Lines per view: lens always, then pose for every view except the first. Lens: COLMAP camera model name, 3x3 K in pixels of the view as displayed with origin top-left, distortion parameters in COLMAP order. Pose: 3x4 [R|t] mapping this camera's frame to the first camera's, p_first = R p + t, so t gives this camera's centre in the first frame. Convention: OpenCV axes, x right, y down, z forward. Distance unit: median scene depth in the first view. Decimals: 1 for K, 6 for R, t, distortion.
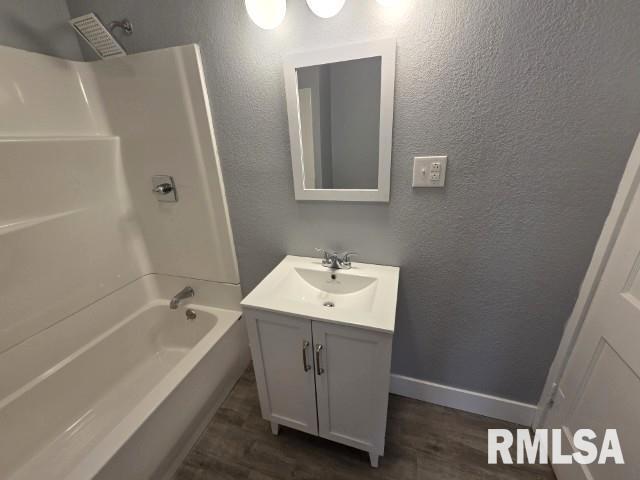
lens RADIAL K [[263.9, 0, 321.8], [0, 263.9, 240.5], [0, 0, 1]] dist [0.000873, -0.000601]
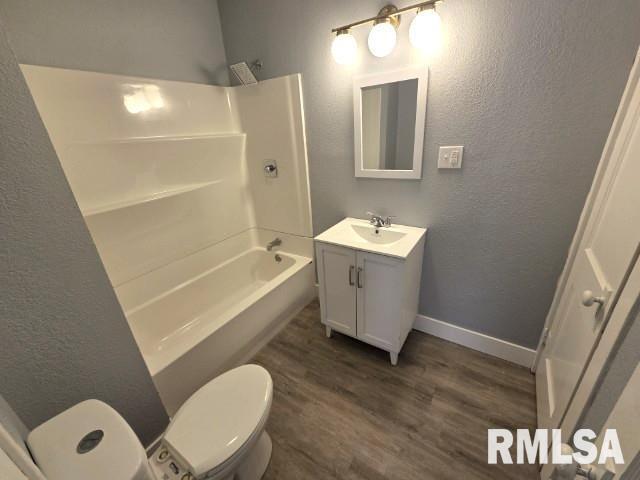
lens RADIAL K [[263.9, 0, 322.8], [0, 263.9, 239.4], [0, 0, 1]] dist [0.000873, -0.000601]
pose [[0.963895, 0.087012, -0.251667, 0.125106], [-0.079307, 0.996022, 0.040620, 0.143898], [0.254200, -0.019194, 0.966961, -0.456057]]
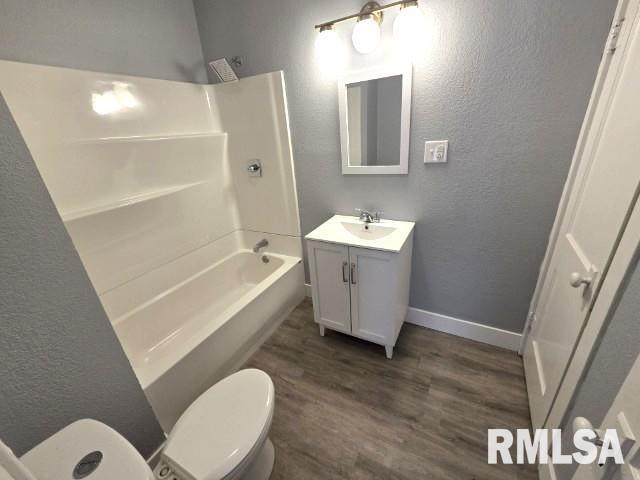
lens RADIAL K [[263.9, 0, 322.2], [0, 263.9, 239.0], [0, 0, 1]] dist [0.000873, -0.000601]
pose [[0.982566, 0.042924, -0.180890, 0.069103], [-0.037338, 0.998718, 0.034177, 0.159121], [0.182125, -0.026827, 0.982909, -0.458027]]
